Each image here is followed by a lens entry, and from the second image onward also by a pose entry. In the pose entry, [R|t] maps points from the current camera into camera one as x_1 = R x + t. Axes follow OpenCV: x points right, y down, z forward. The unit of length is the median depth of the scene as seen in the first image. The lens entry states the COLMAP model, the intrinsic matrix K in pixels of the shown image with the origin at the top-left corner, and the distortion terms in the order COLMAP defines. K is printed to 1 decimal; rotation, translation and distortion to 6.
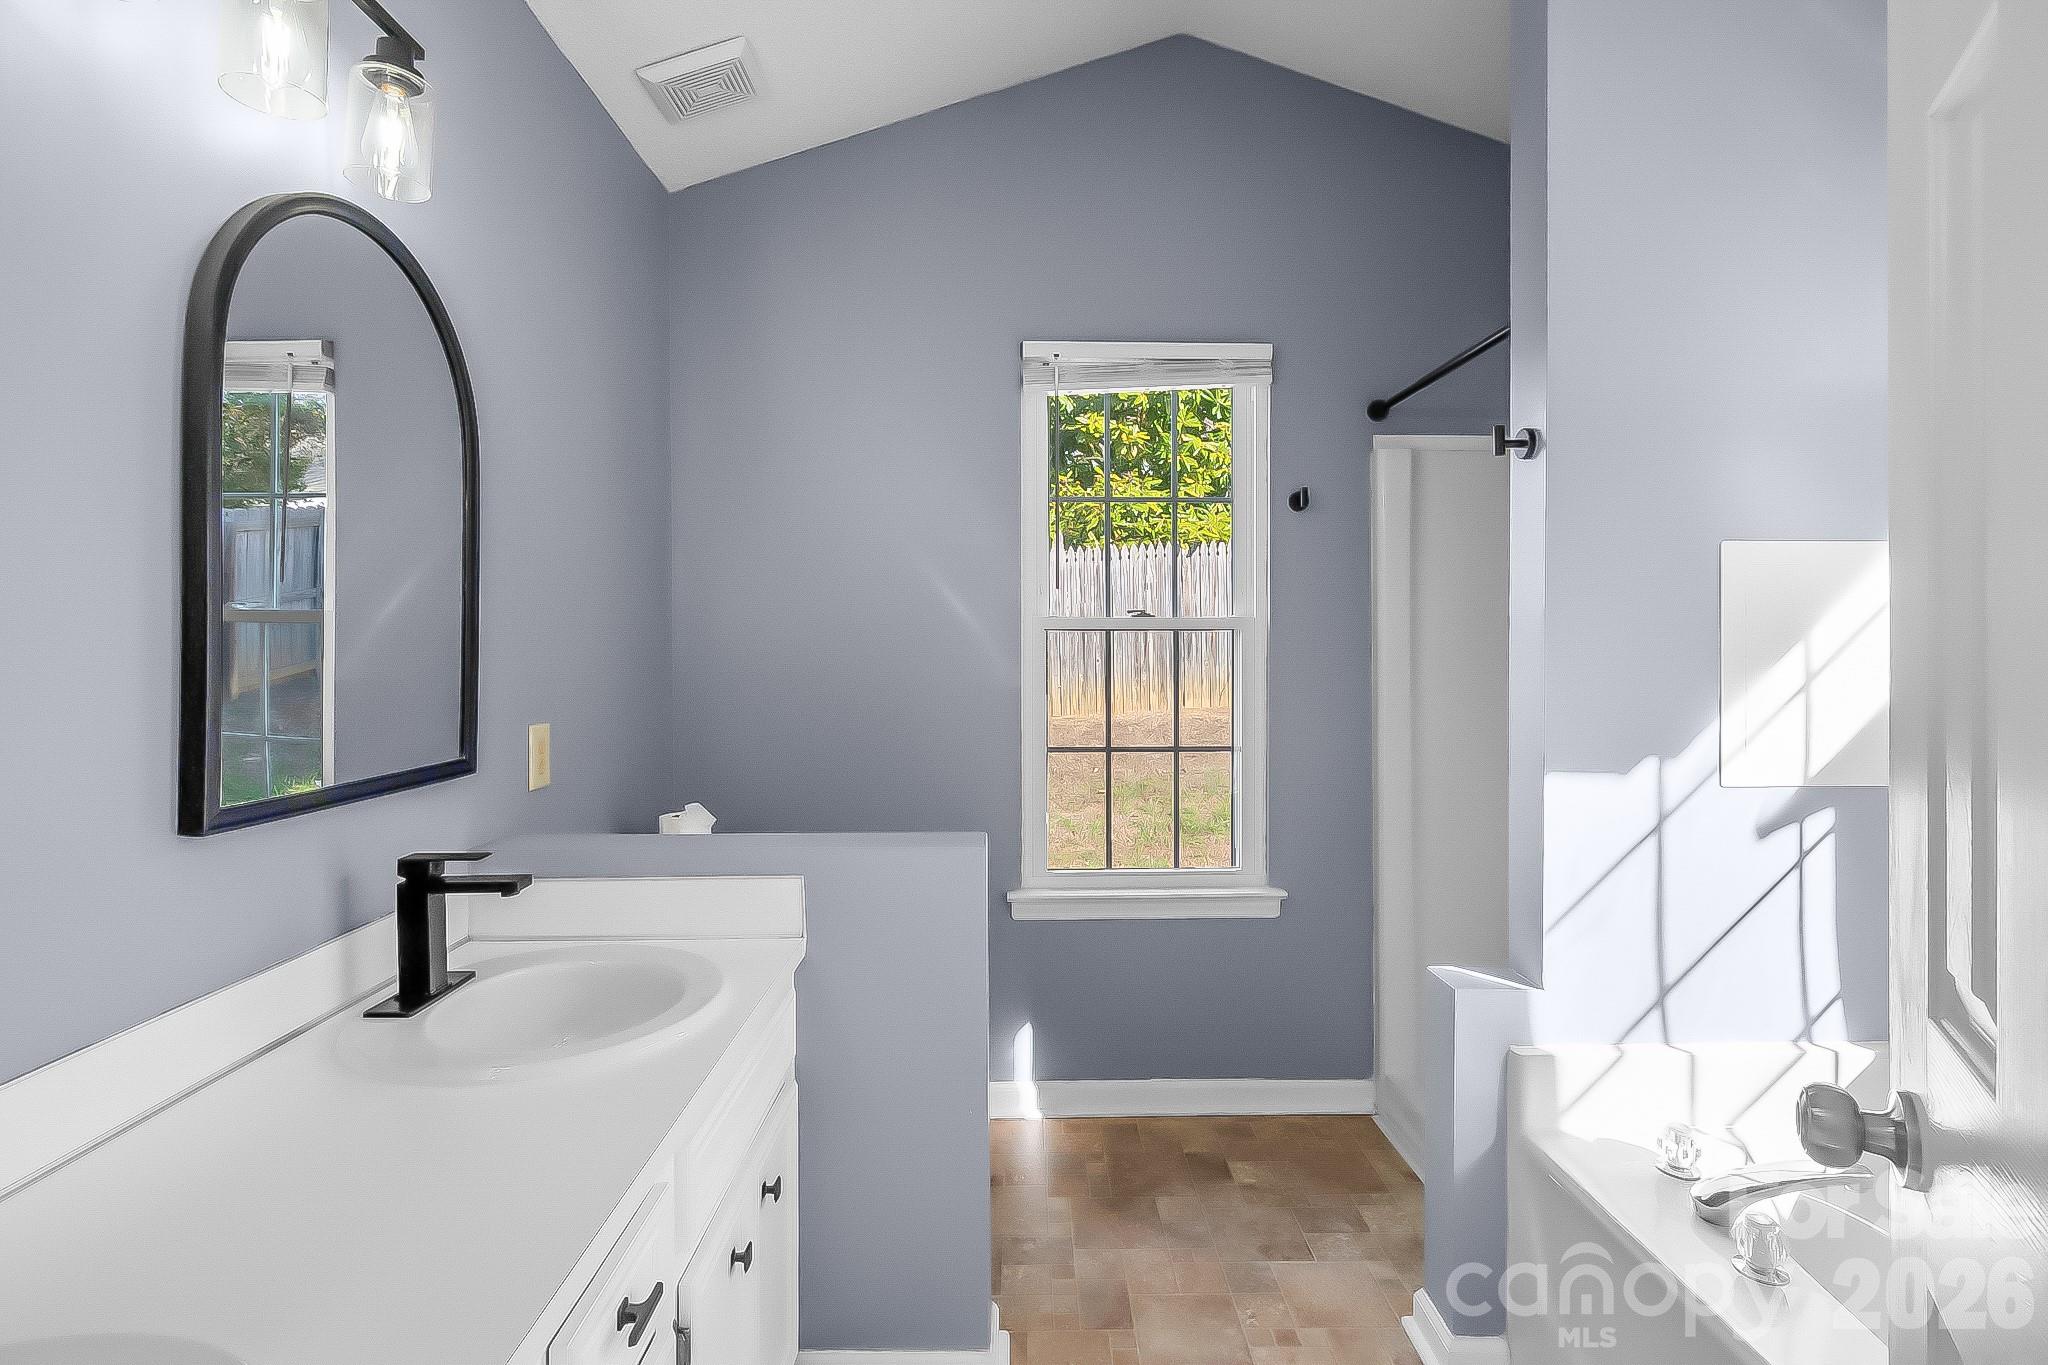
lens RADIAL K [[940.0, 0, 1024.0], [0, 940.0, 682.5], [0, 0, 1]] dist [-0.000814, -0.000508]
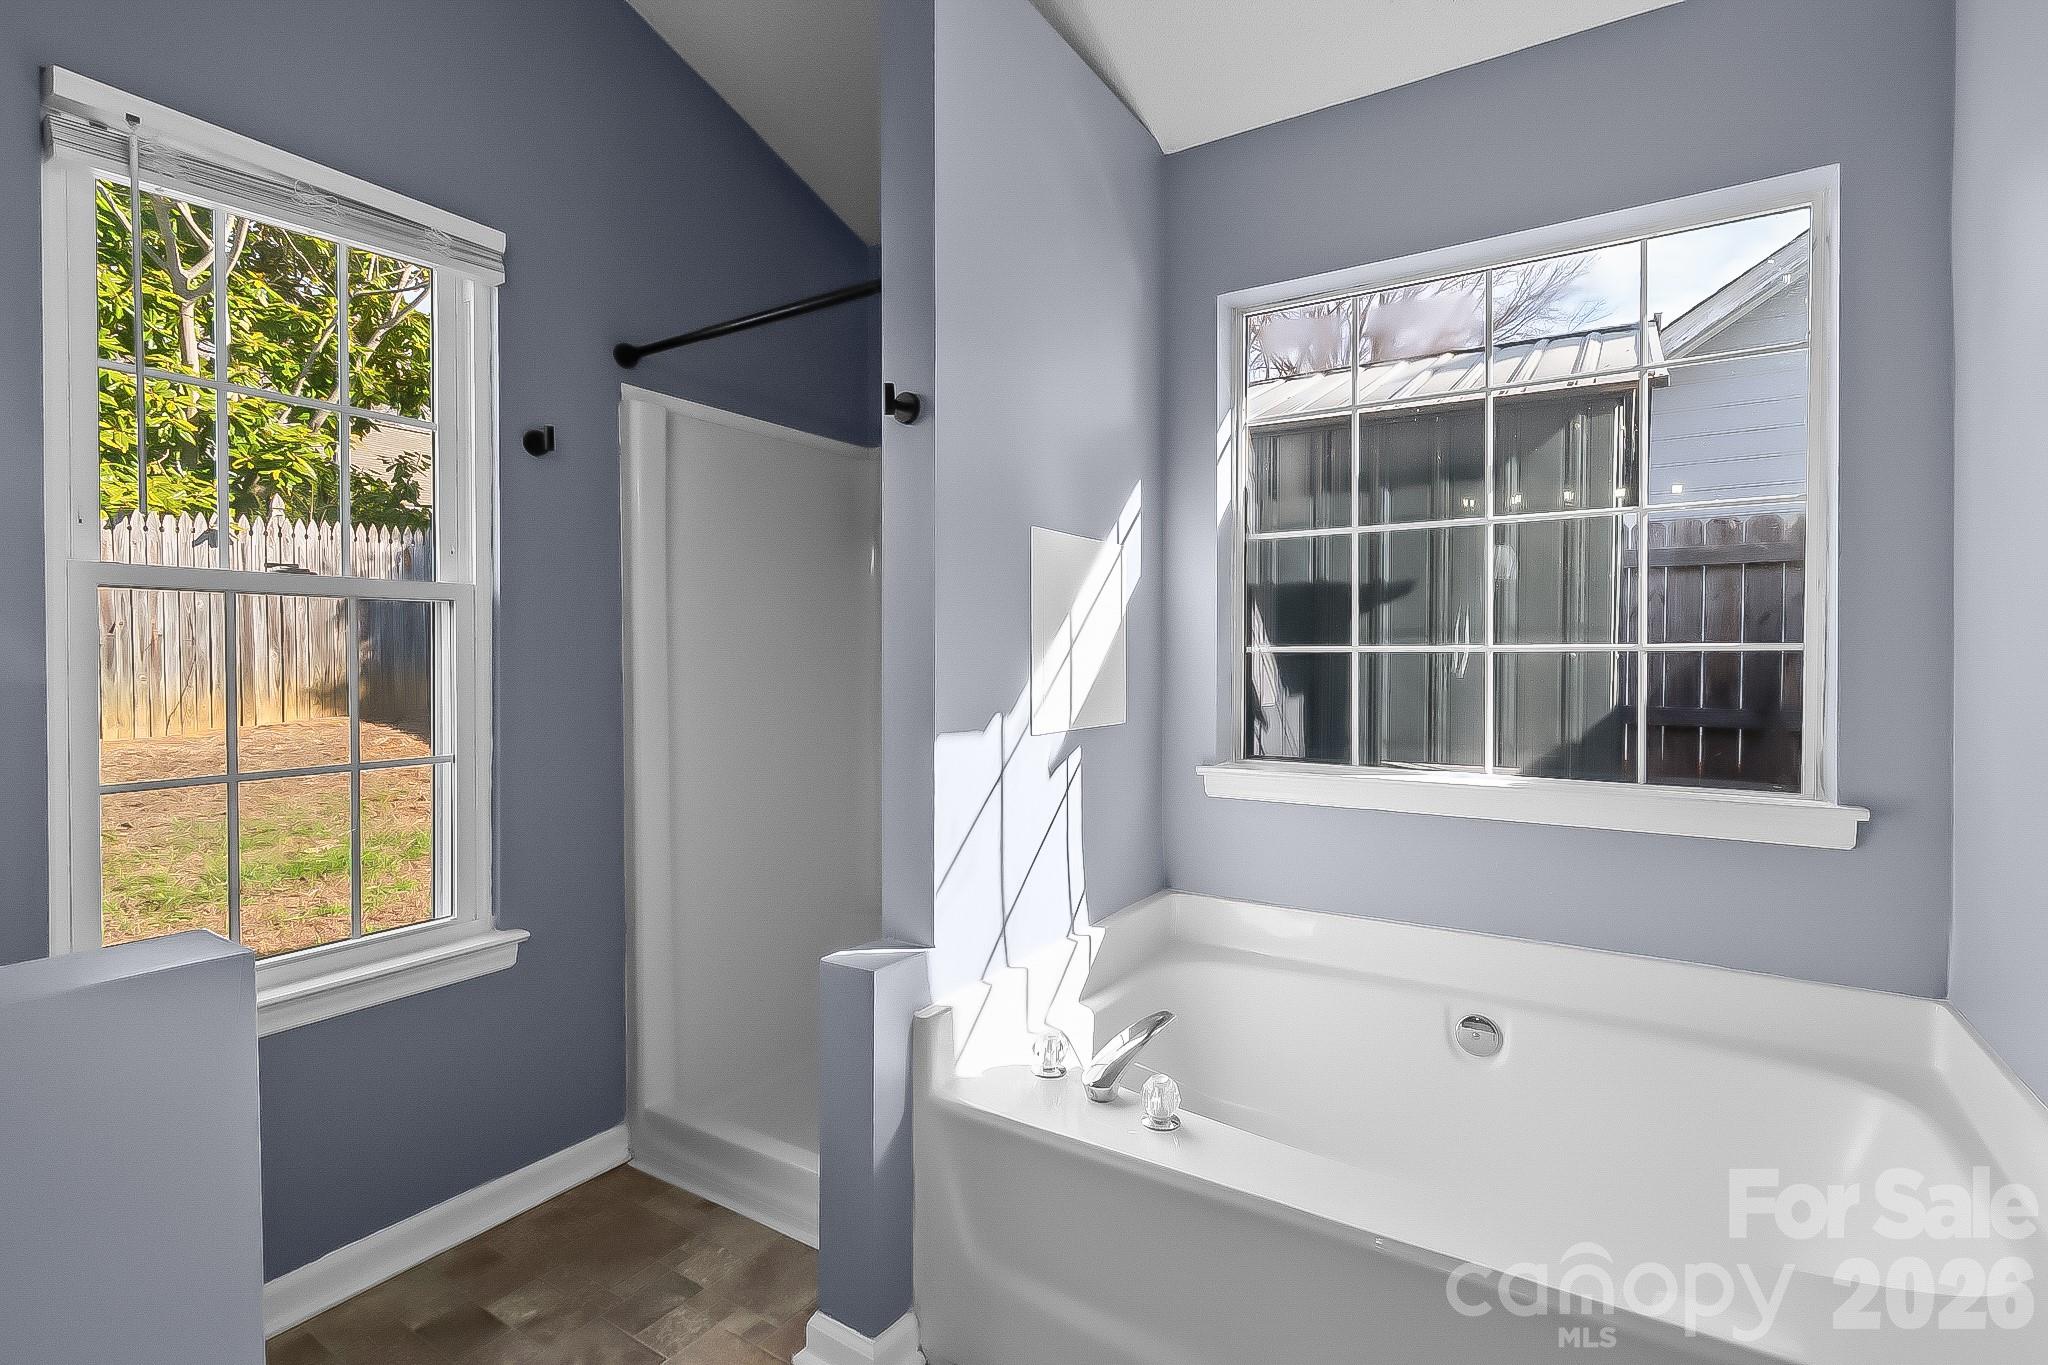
lens RADIAL K [[922.5, 0, 1024.0], [0, 922.5, 682.5], [0, 0, 1]] dist [0.001553, -0.004179]
pose [[0.559968, -0.023998, 0.828166, -0.146726], [0.033964, 0.999405, 0.005996, 0.024111], [-0.827818, 0.024771, 0.560450, 0.235410]]
